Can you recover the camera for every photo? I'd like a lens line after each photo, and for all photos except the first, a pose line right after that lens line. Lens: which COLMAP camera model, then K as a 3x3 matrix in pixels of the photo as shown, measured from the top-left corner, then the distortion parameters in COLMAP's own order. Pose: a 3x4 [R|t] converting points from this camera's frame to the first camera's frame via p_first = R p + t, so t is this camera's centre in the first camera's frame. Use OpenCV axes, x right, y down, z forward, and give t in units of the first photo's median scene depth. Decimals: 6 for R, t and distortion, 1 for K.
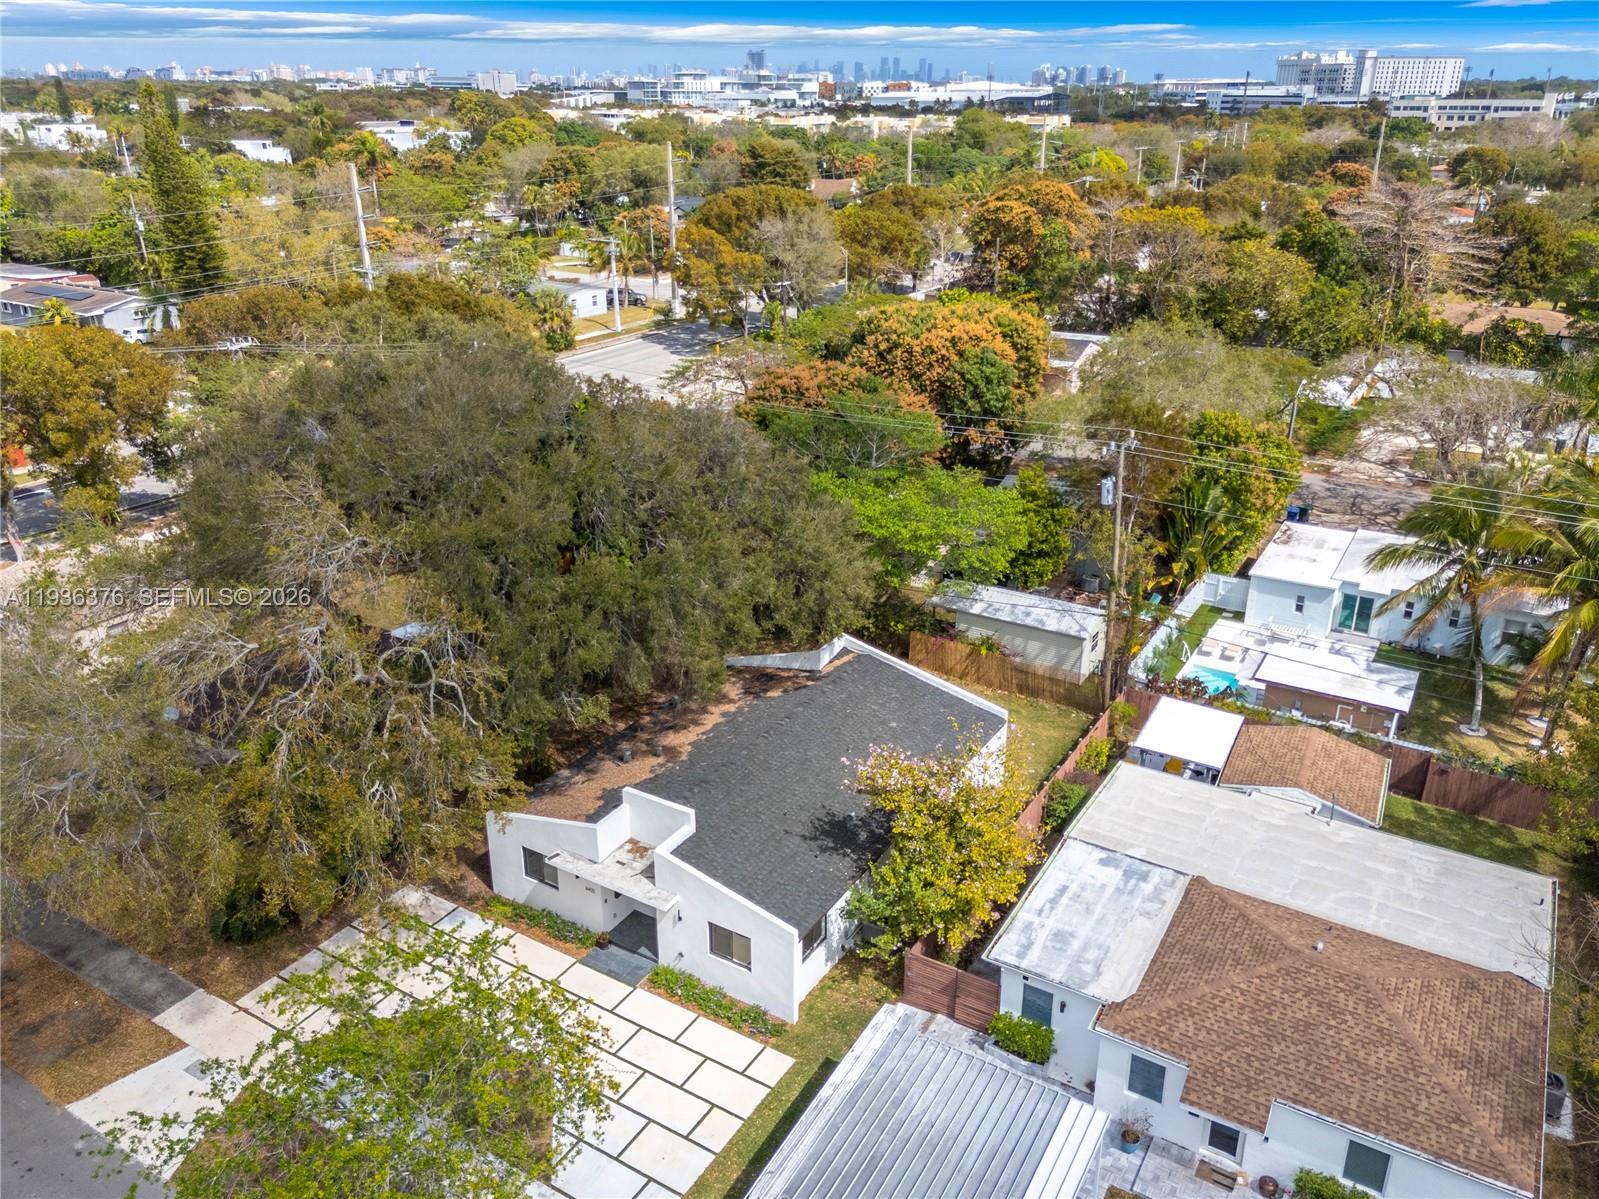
lens RADIAL K [[1197.7, 0, 799.5], [0, 1197.7, 599.5], [0, 0, 1]] dist [0.073678, -0.062090]
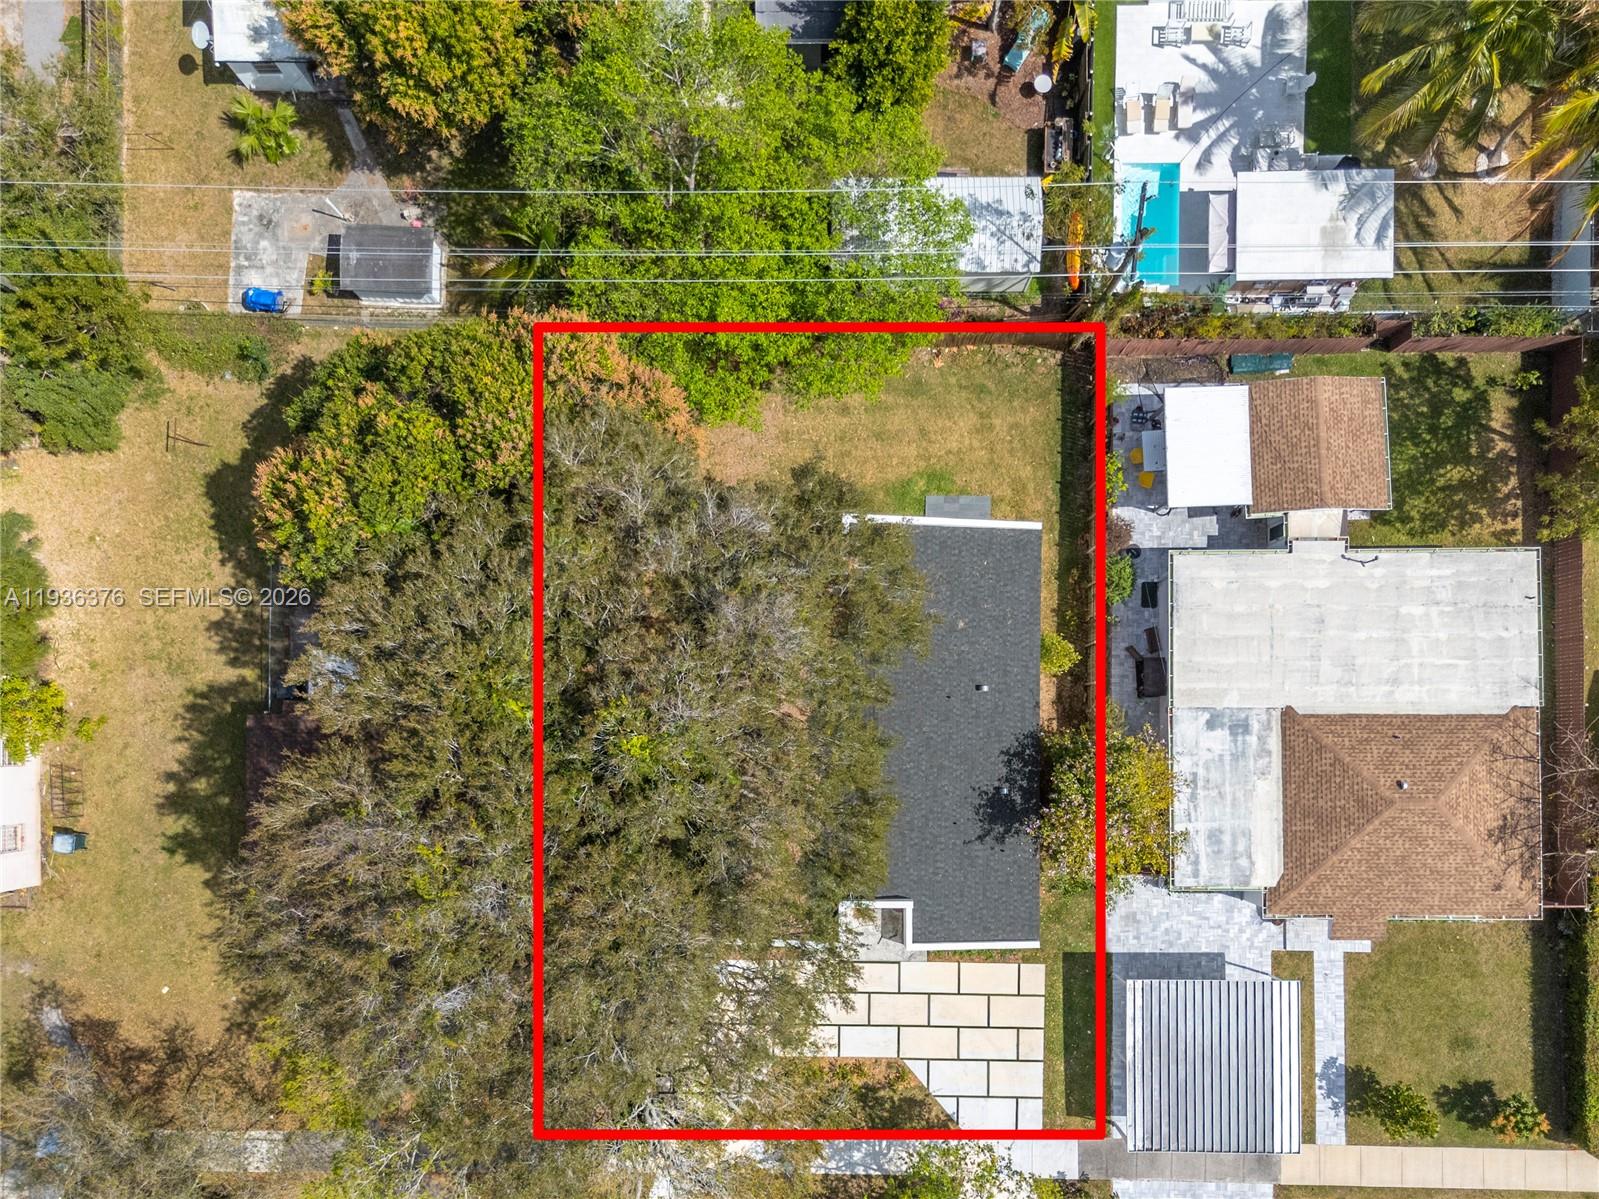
lens RADIAL K [[1197.7, 0, 799.5], [0, 1197.7, 599.5], [0, 0, 1]] dist [0.073678, -0.062090]
pose [[0.853355, -0.521305, -0.005100, -0.014892], [0.214255, 0.341775, 0.915033, -0.625324], [-0.475268, -0.781941, 0.403347, 0.504784]]
